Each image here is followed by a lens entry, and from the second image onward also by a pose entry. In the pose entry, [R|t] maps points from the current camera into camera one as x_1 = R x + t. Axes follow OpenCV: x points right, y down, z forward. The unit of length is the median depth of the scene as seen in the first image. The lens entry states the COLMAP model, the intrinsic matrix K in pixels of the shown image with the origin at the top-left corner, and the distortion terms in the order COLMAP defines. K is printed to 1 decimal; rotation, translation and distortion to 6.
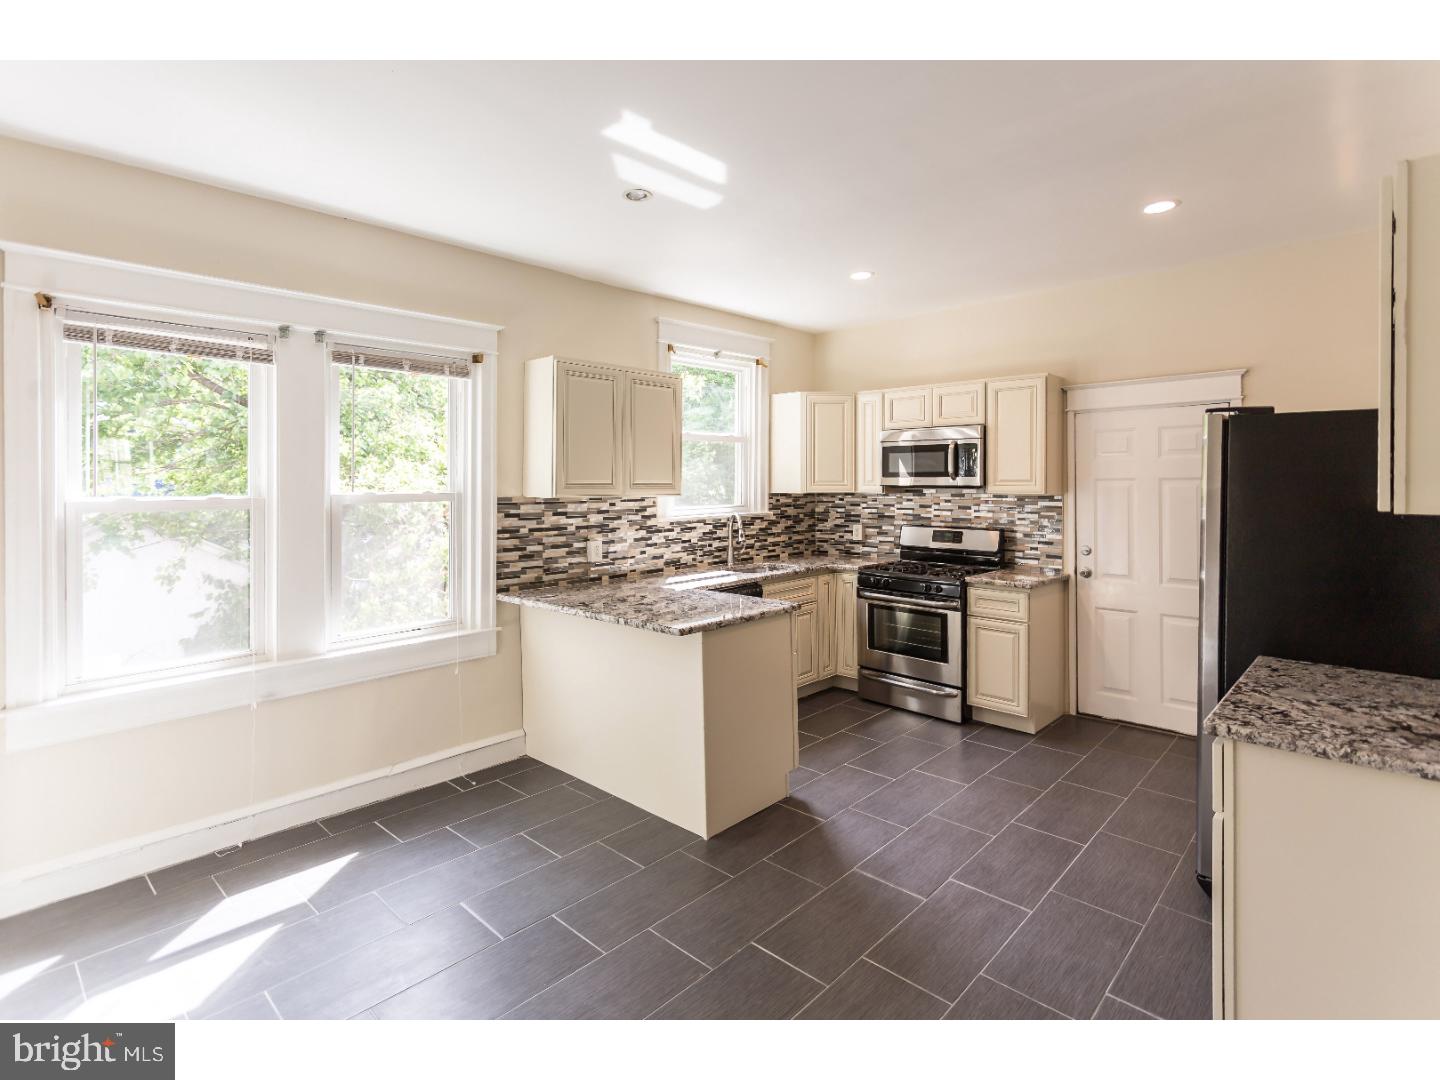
lens RADIAL K [[725.8, 0, 719.8], [0, 725.8, 482.1], [0, 0, 1]] dist [0.001630, 0.000563]
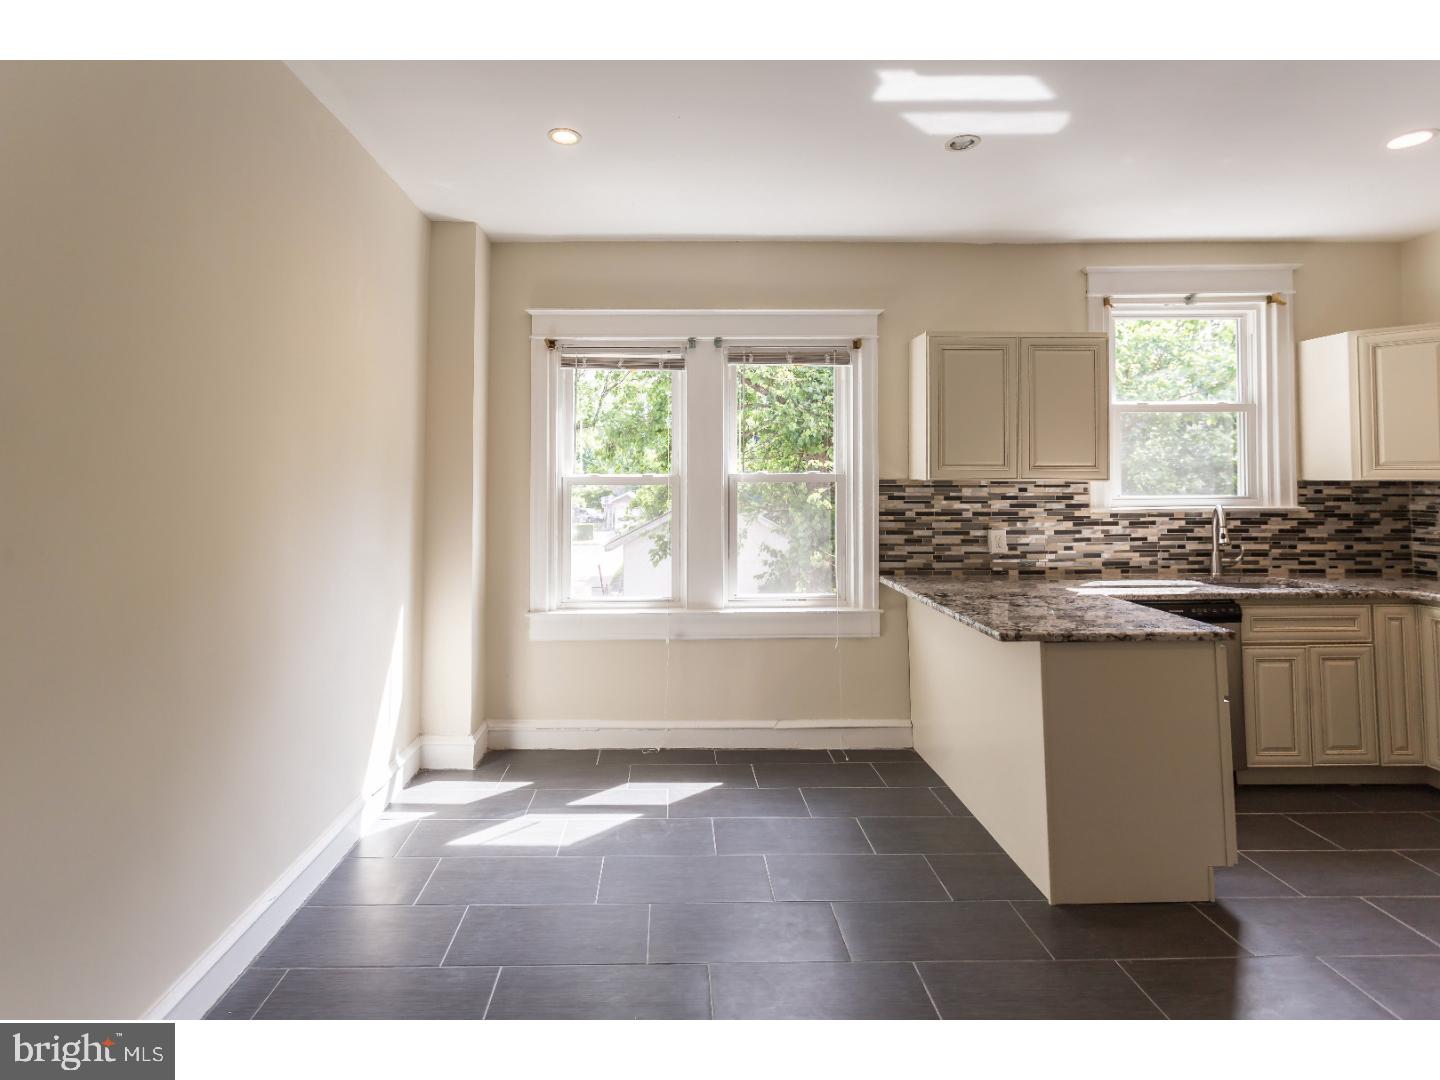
lens RADIAL K [[724.7, 0, 670.7], [0, 724.7, 442.2], [0, 0, 1]] dist [0.000280, 0.001244]
pose [[0.692666, -0.027360, -0.720739, 0.187462], [-0.002045, 0.999202, -0.039896, 0.009037], [0.721255, 0.029108, 0.692057, 0.082164]]
